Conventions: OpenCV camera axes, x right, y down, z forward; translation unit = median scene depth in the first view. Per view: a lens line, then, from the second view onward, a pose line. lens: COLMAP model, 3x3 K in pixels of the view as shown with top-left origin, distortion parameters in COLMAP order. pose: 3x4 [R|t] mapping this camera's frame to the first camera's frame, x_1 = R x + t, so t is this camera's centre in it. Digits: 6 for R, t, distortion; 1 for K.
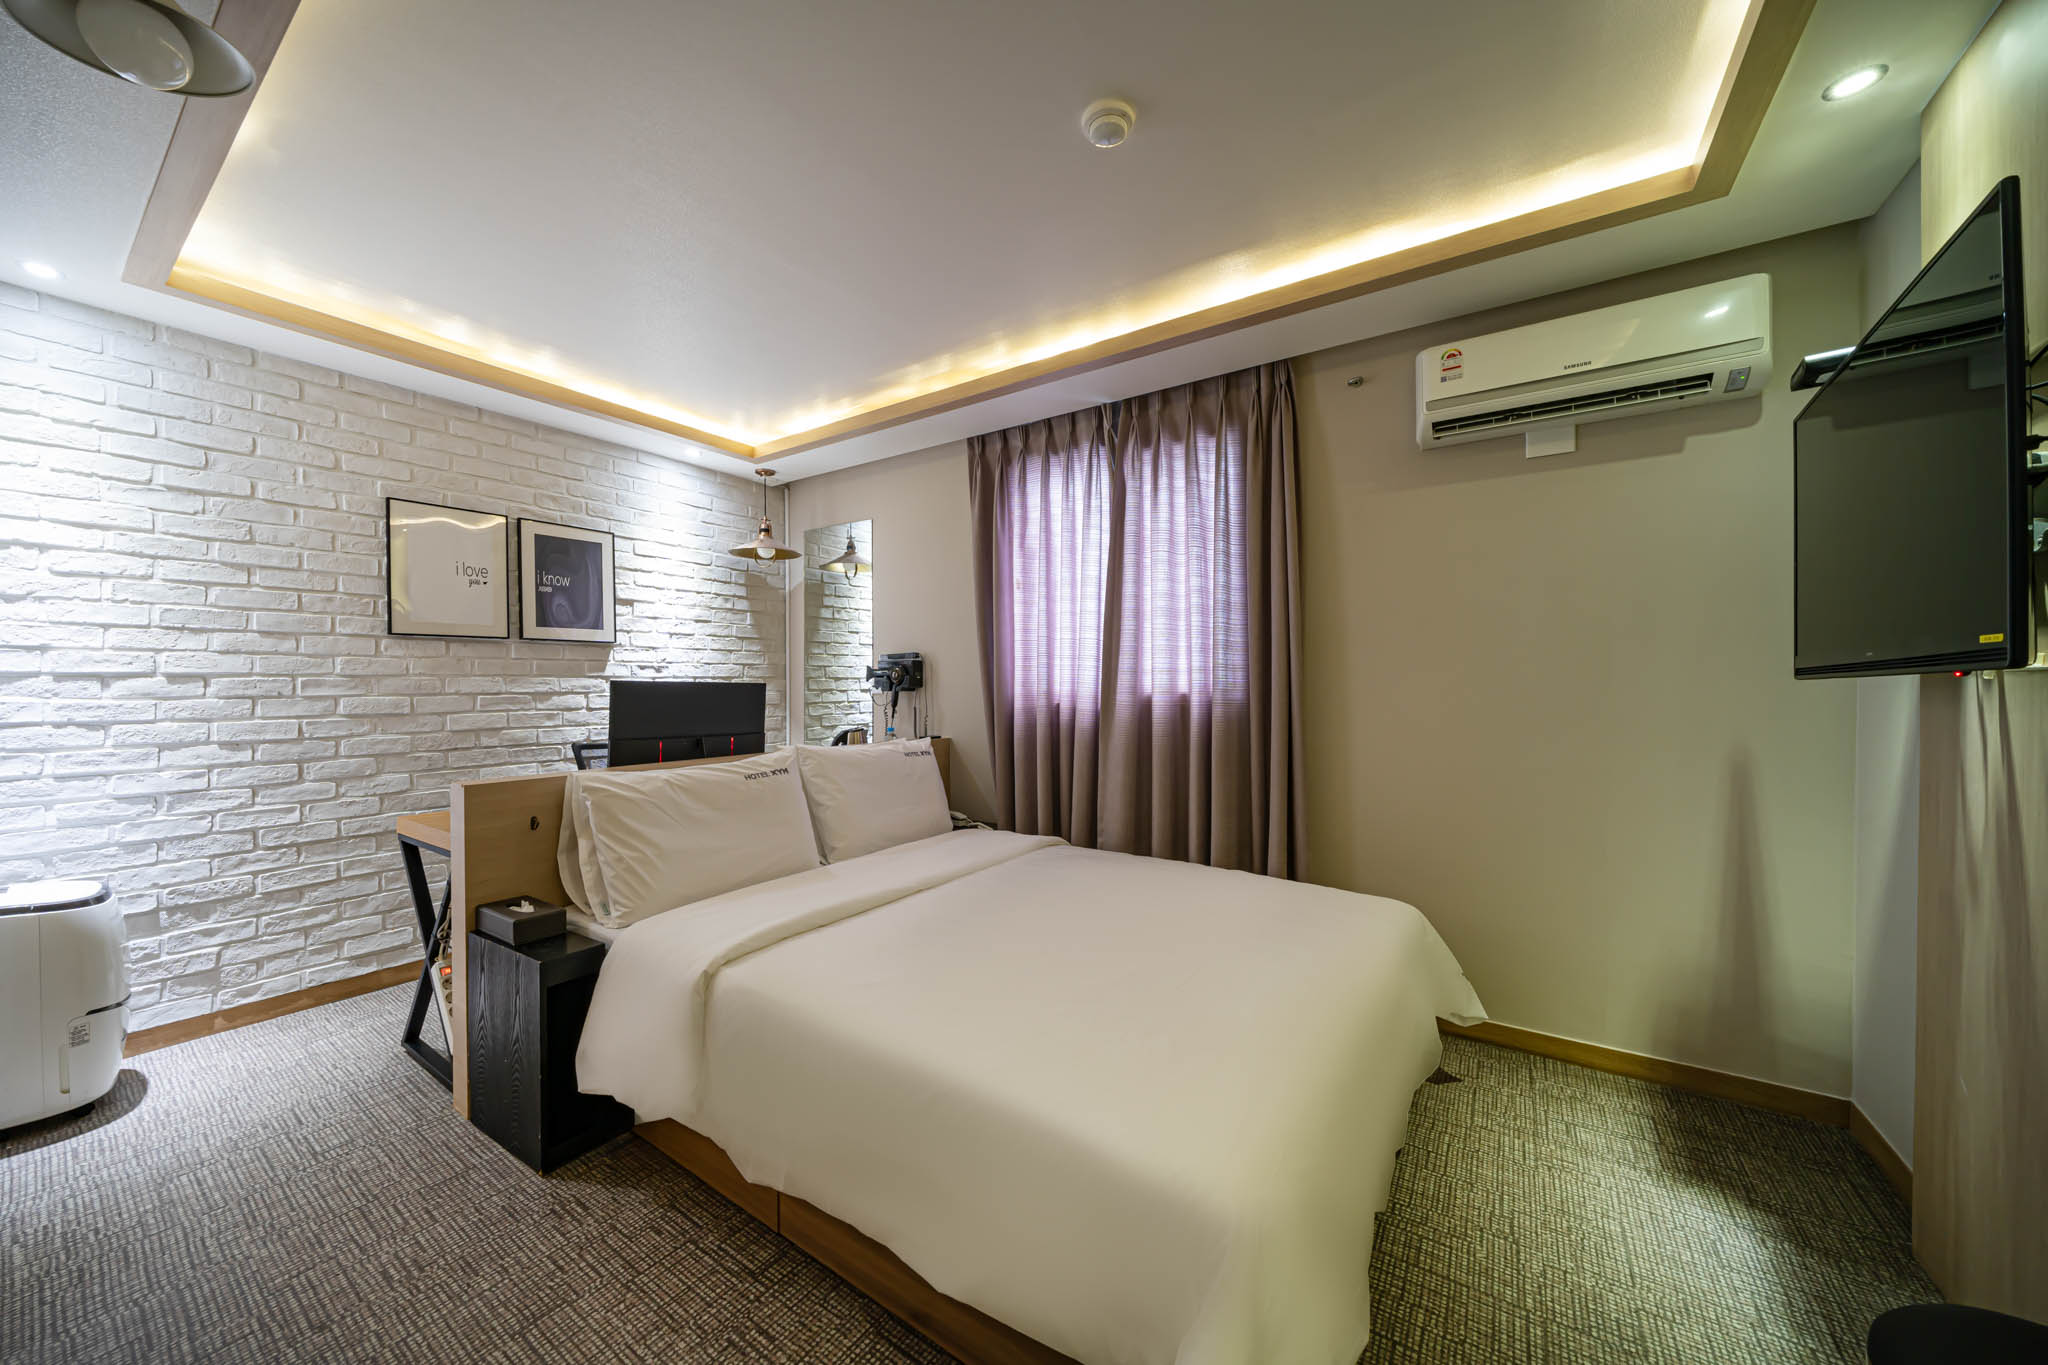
lens RADIAL K [[731.4, 0, 1017.5], [0, 731.4, 693.2], [0, 0, 1]] dist [-0.000935, -0.000119]
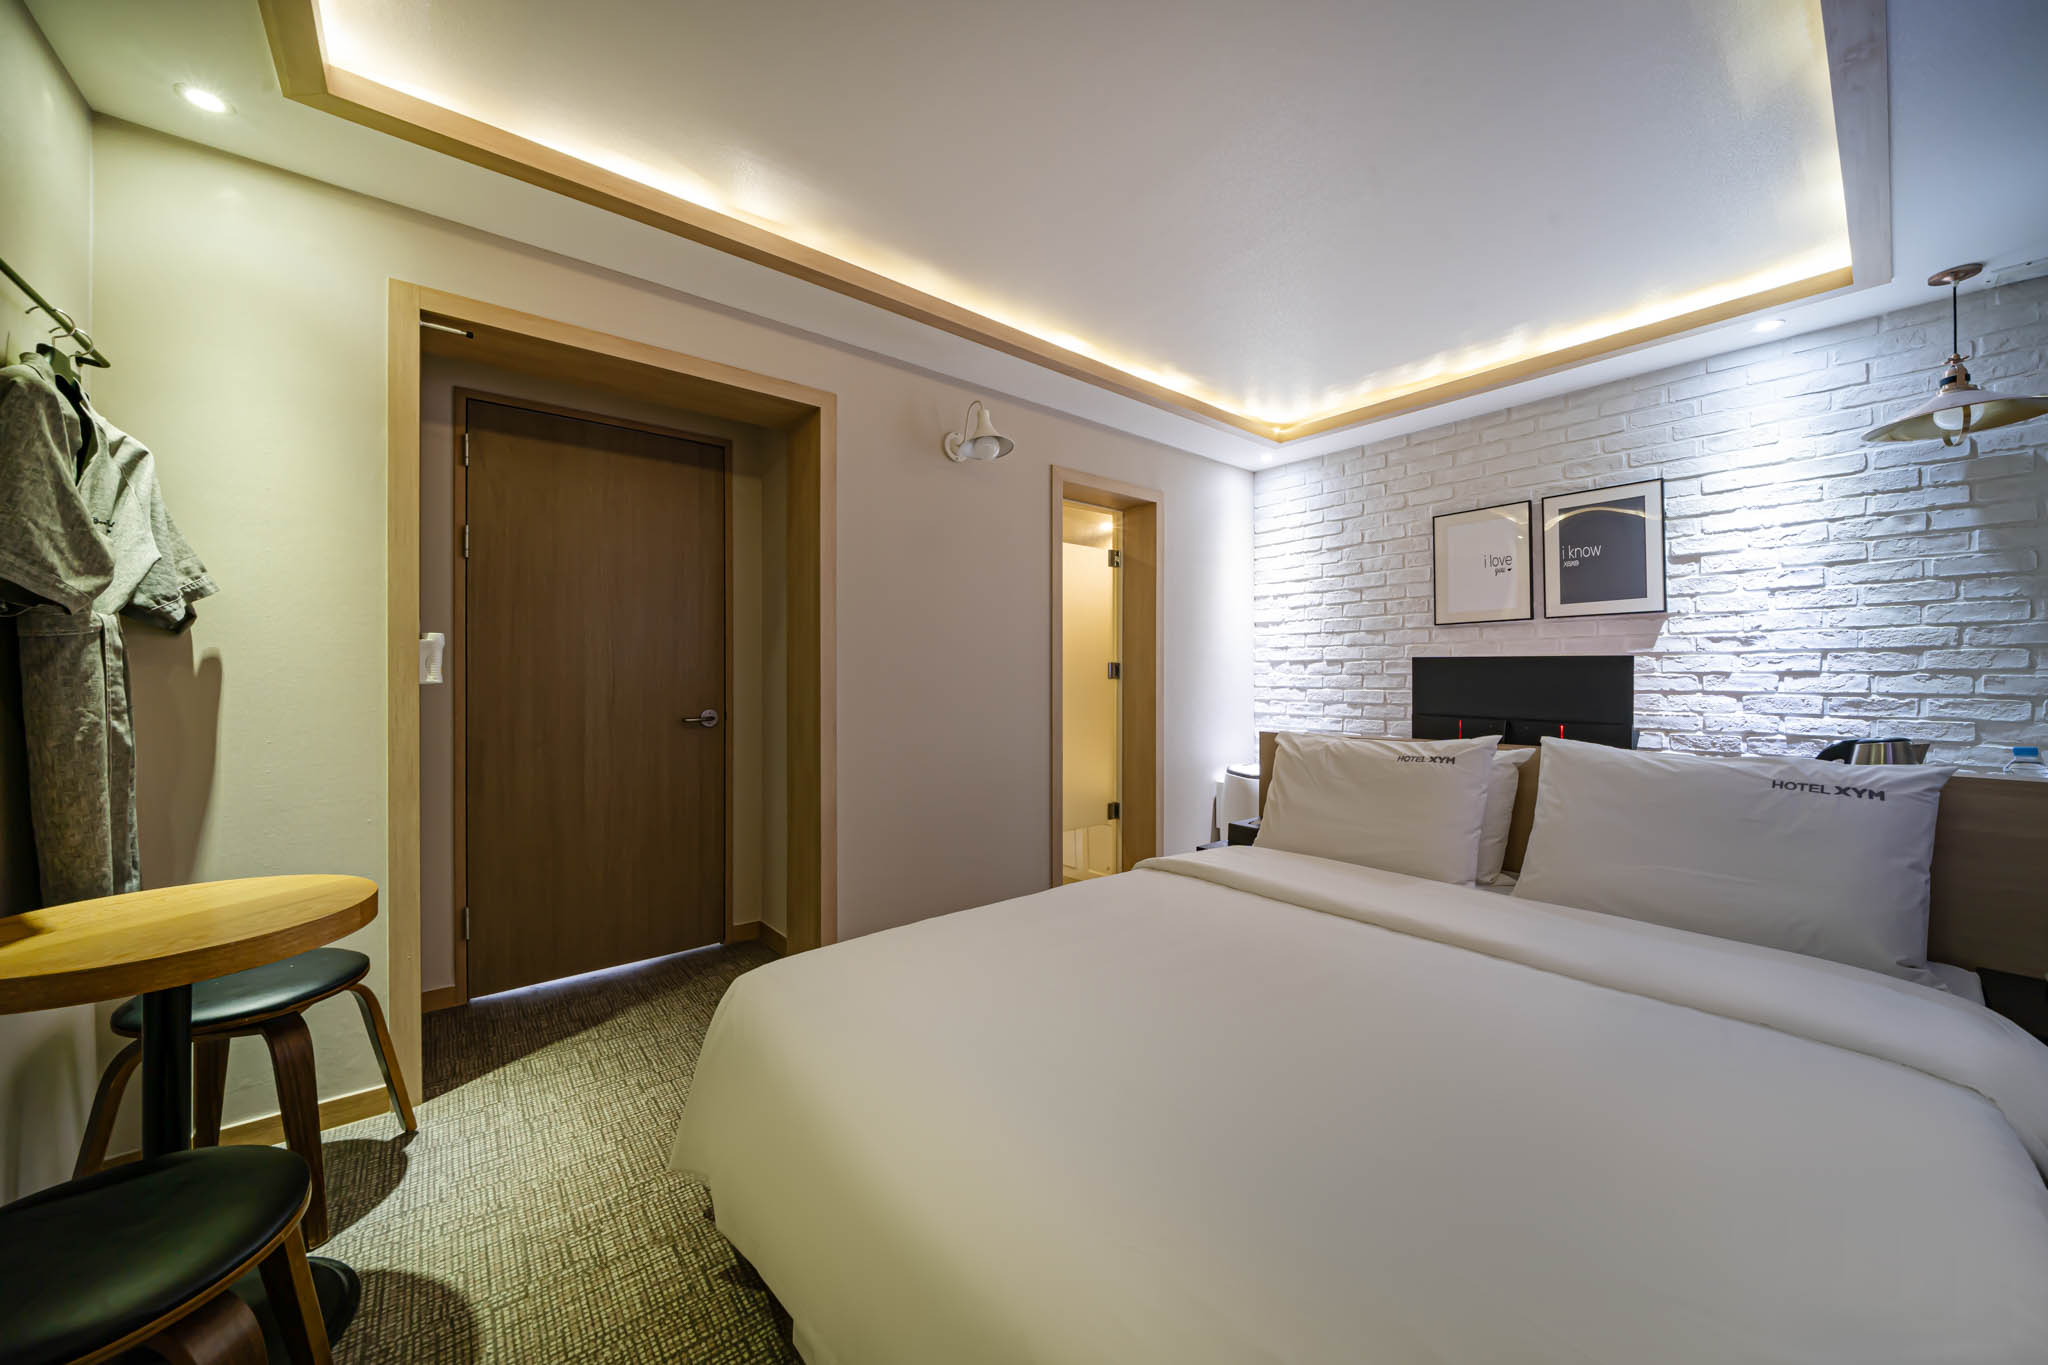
lens RADIAL K [[715.1, 0, 1024.0], [0, 715.1, 682.5], [0, 0, 1]] dist [-0.000989, -0.000113]
pose [[-0.282620, 0.010682, -0.959172, 0.556643], [-0.009723, 0.999855, 0.014000, 0.008332], [0.959183, 0.013283, -0.282475, 0.712061]]
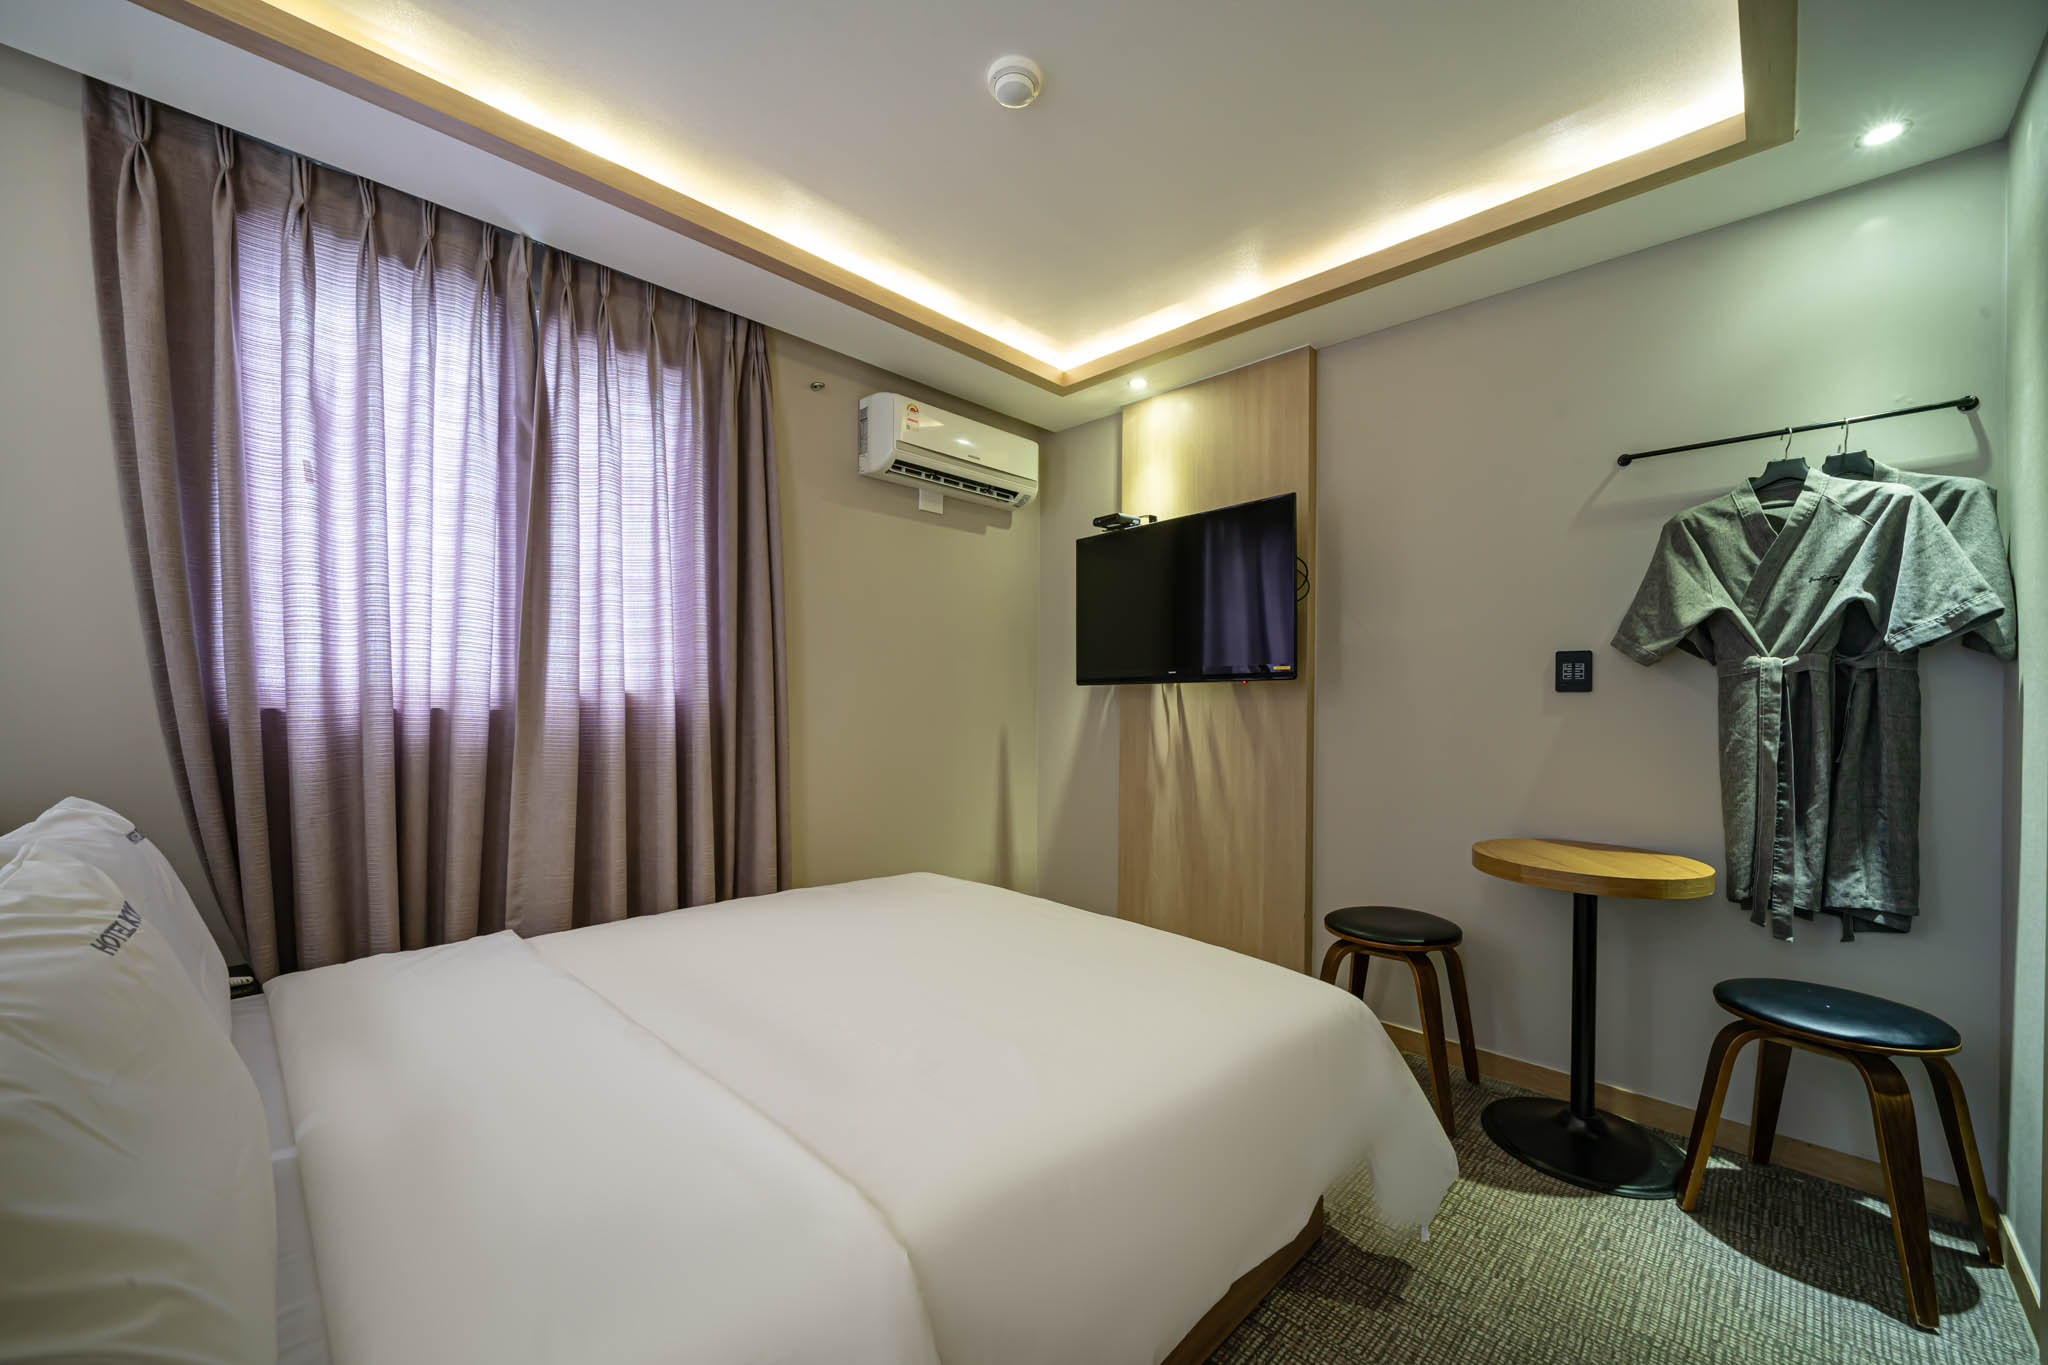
lens RADIAL K [[780.6, 0, 1016.8], [0, 780.6, 707.6], [0, 0, 1]] dist [-0.001325, -0.000337]
pose [[0.172731, -0.012622, 0.984888, -0.528111], [0.003075, 0.999920, 0.012276, 0.008062], [-0.984964, 0.000908, 0.172756, 0.506314]]
